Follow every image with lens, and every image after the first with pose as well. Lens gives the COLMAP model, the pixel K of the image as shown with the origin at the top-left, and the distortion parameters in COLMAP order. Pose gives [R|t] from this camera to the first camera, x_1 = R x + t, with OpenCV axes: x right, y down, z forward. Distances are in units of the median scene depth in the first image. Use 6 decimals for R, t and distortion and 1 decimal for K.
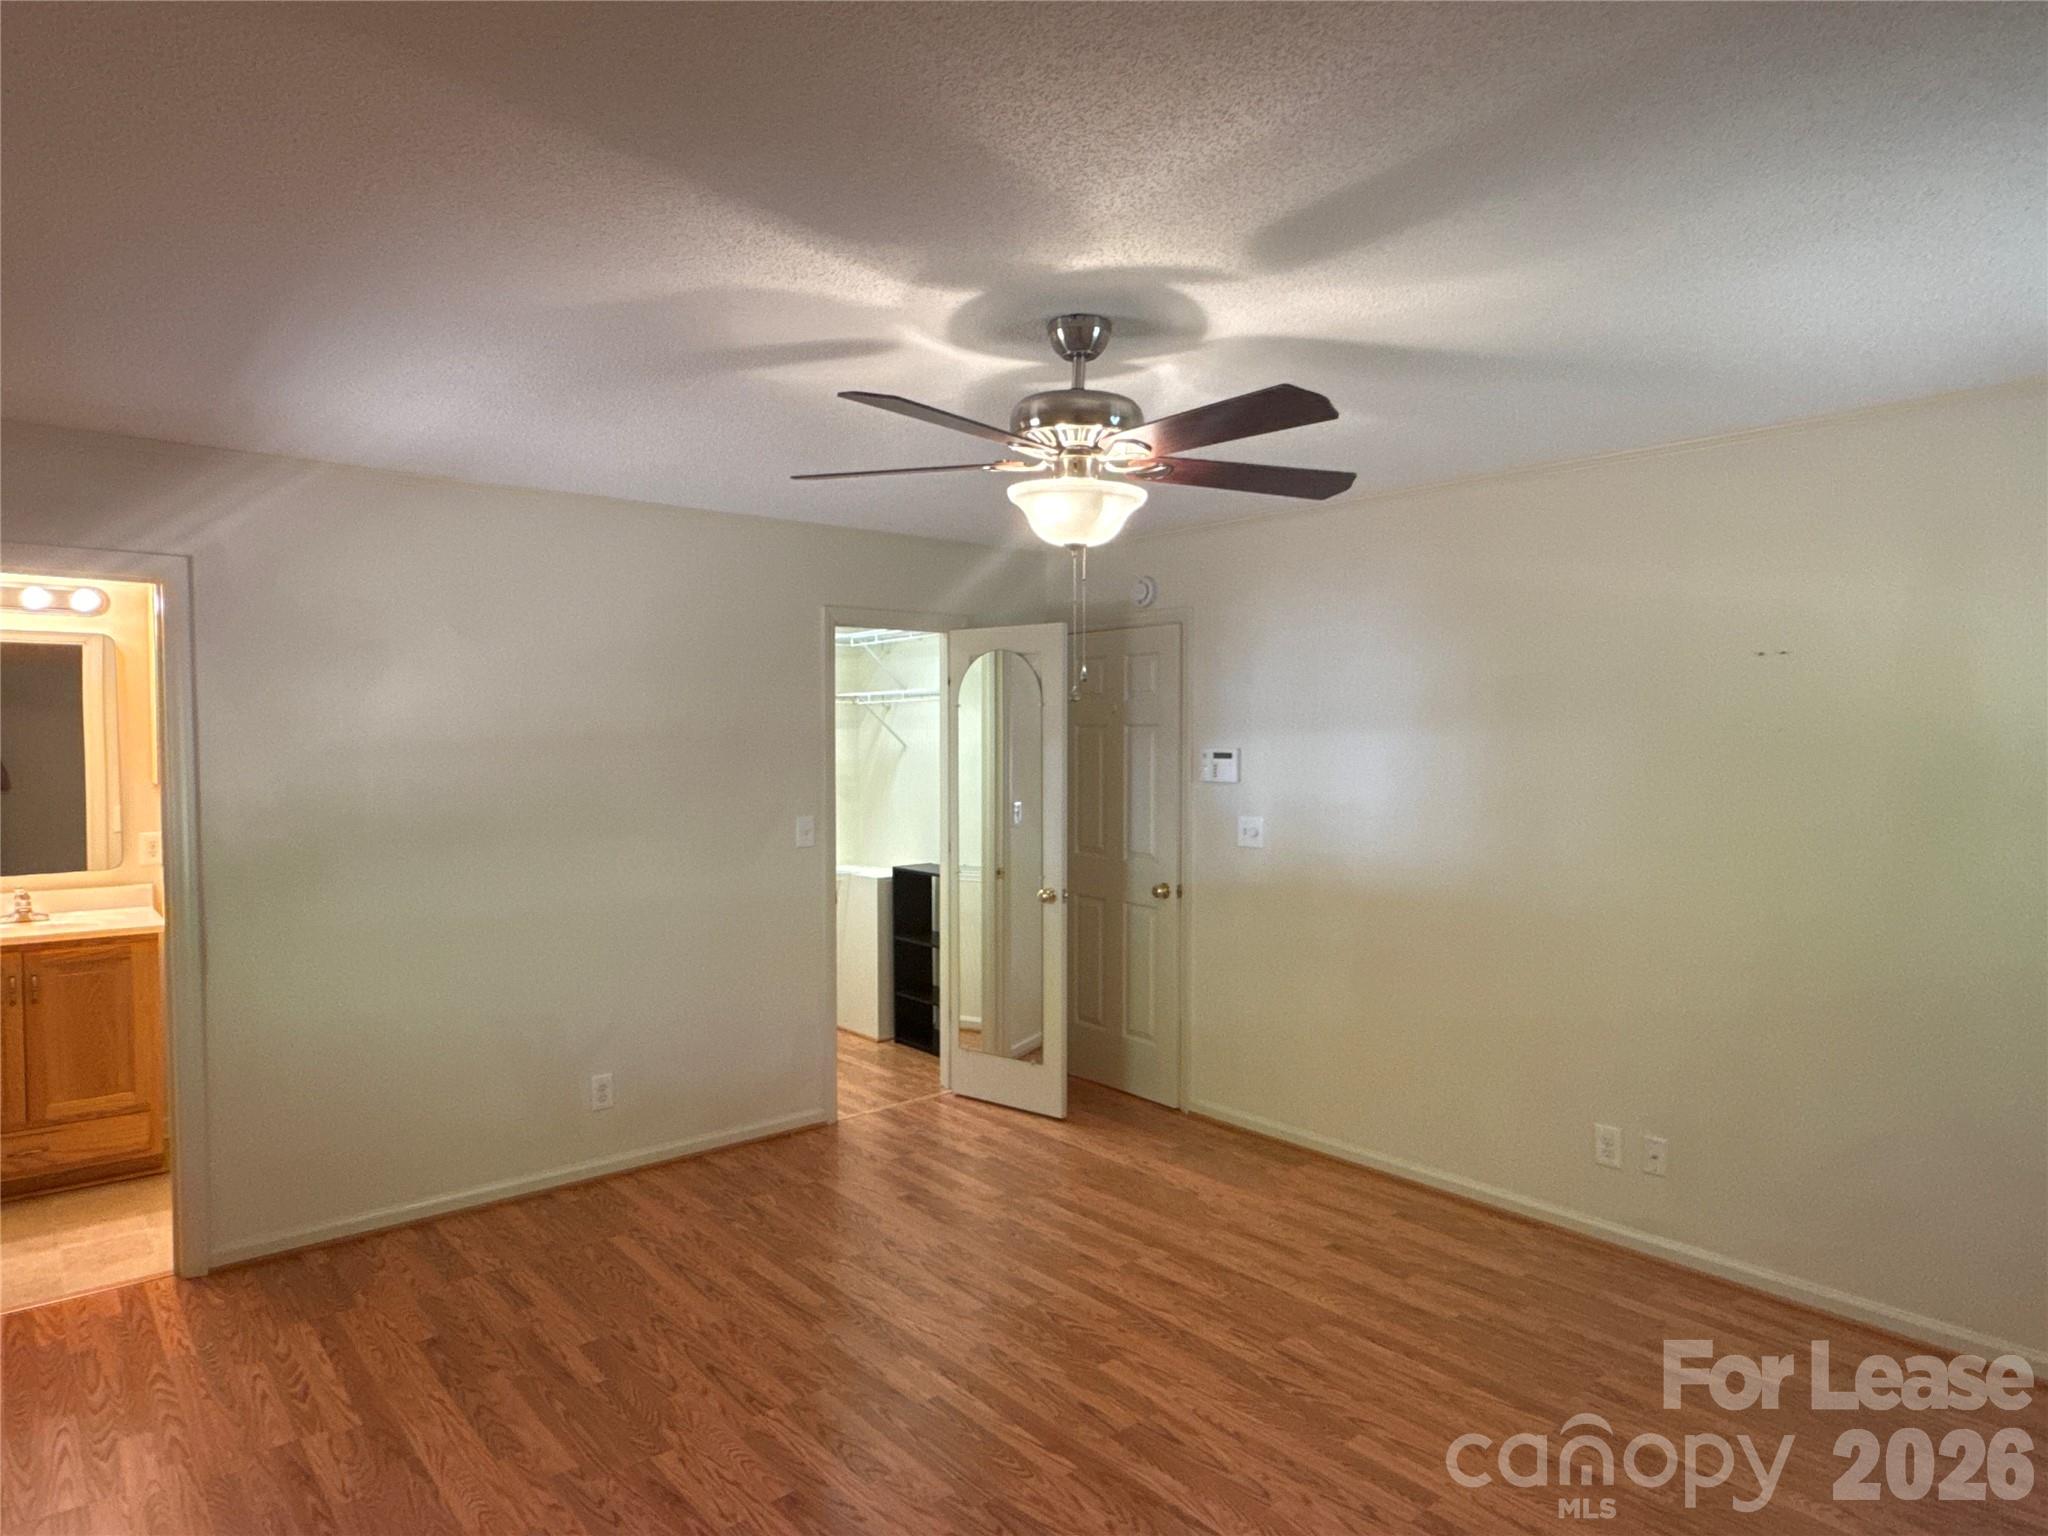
lens RADIAL K [[1214.6, 0, 1020.0], [0, 1214.6, 770.0], [0, 0, 1]] dist [-0.004459, 0.005184]
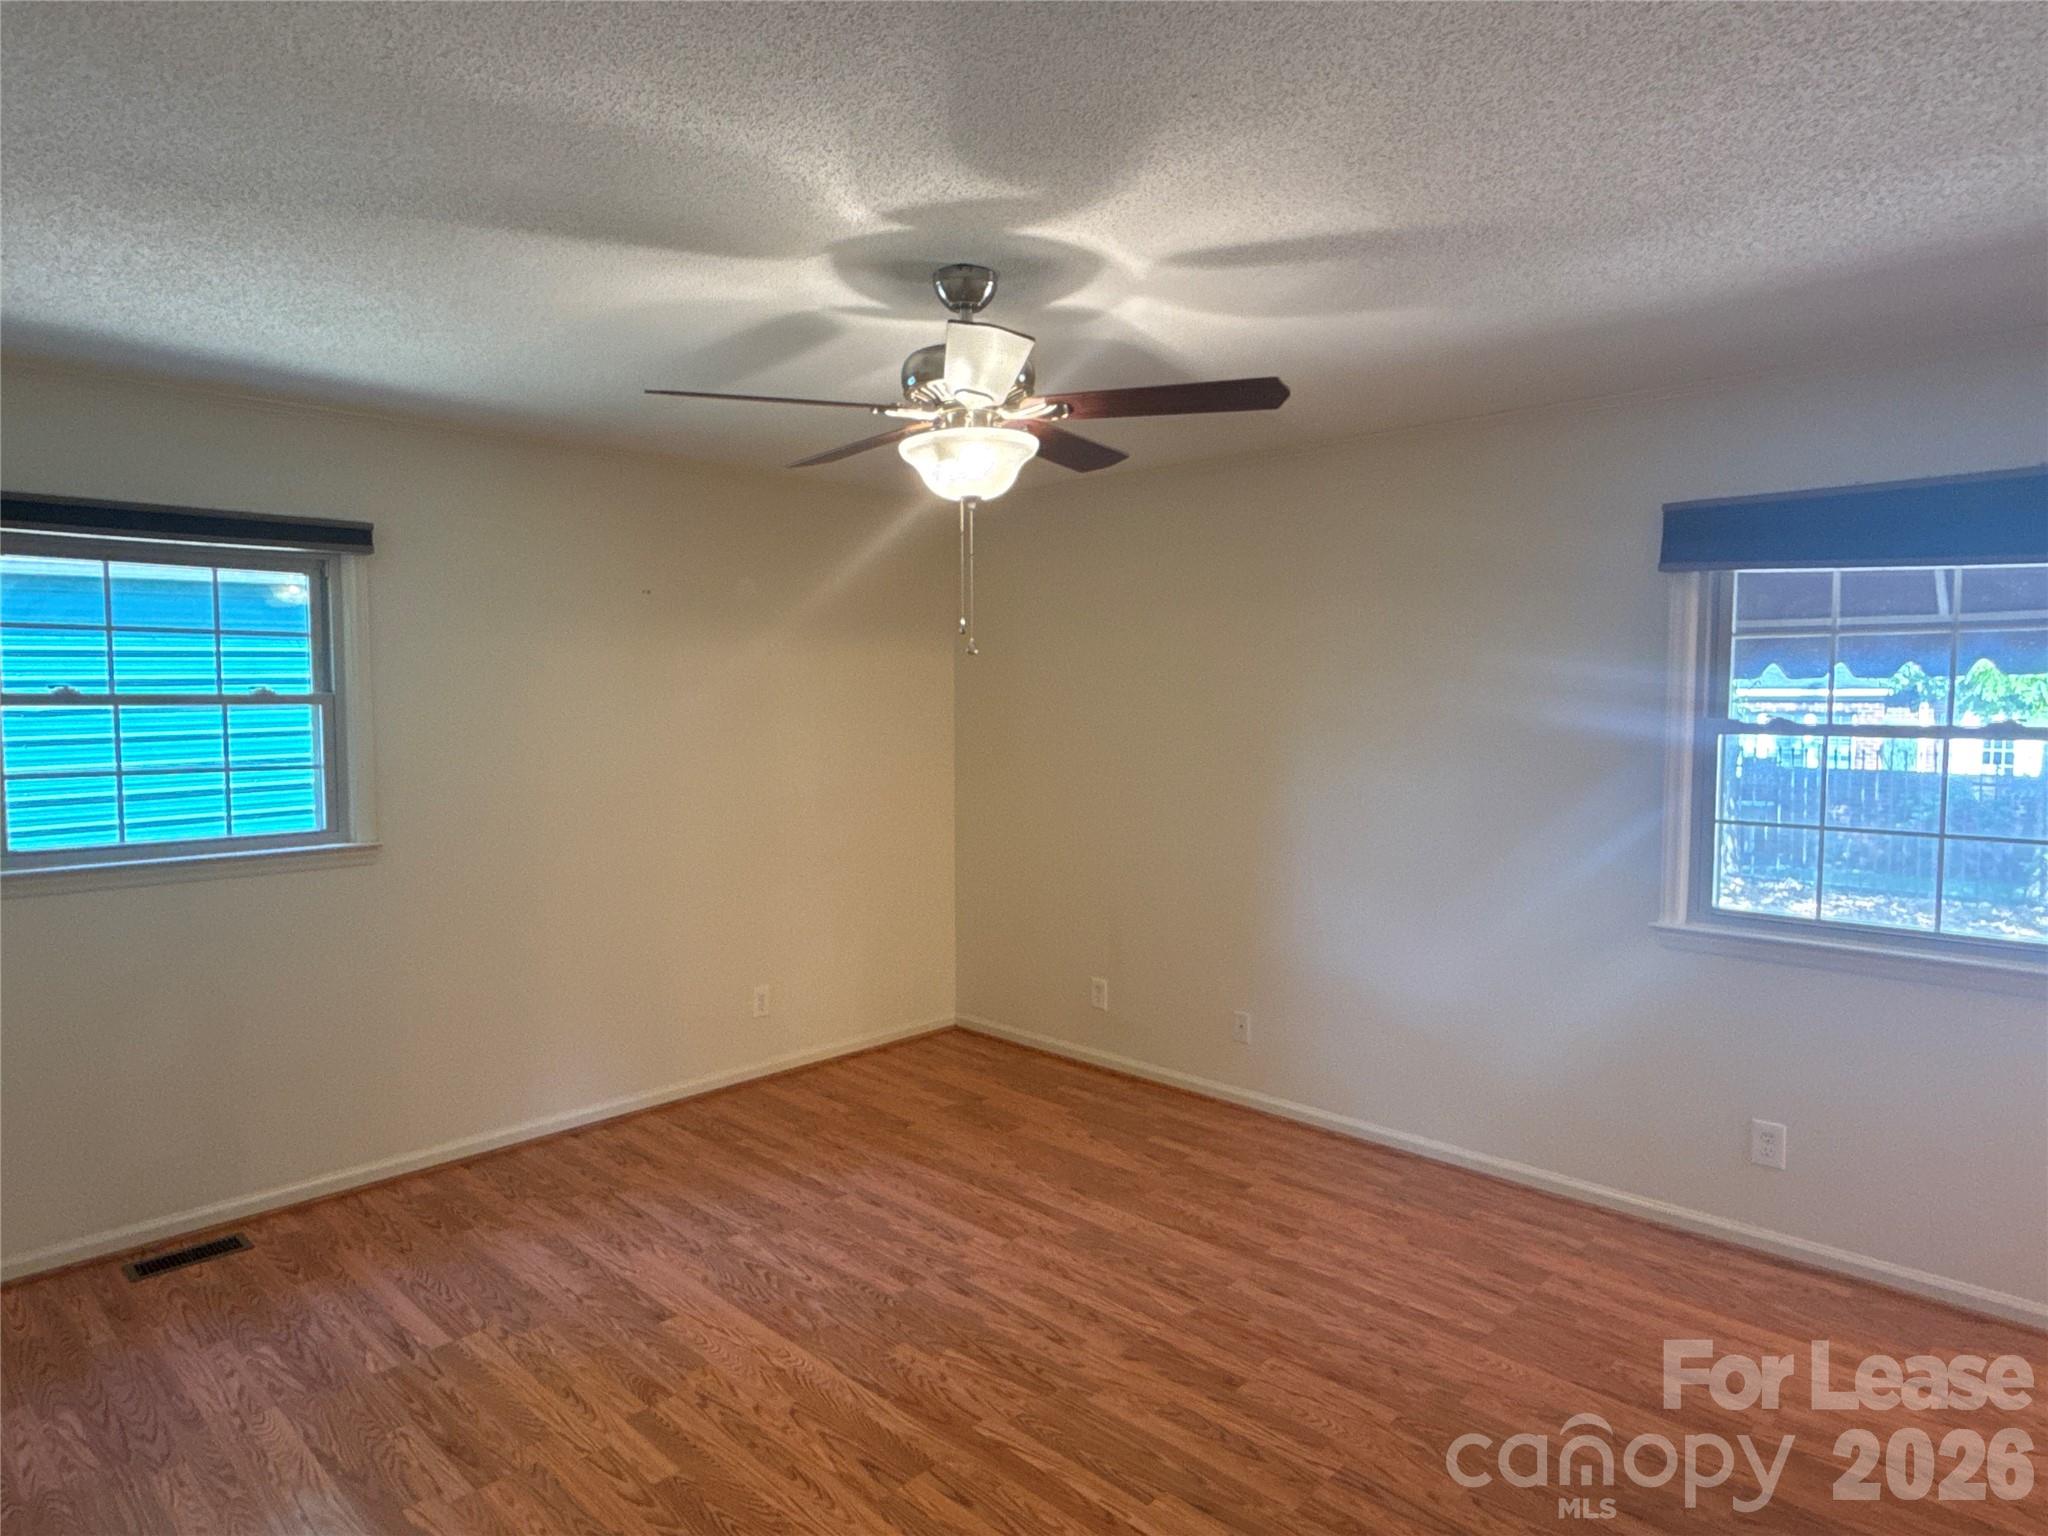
lens RADIAL K [[1214.6, 0, 1020.0], [0, 1214.6, 770.0], [0, 0, 1]] dist [-0.004459, 0.005184]
pose [[-0.994767, 0.008940, -0.101782, 0.106402], [-0.000307, 0.995899, 0.090476, -0.049442], [0.102174, 0.090034, -0.990684, 1.957497]]
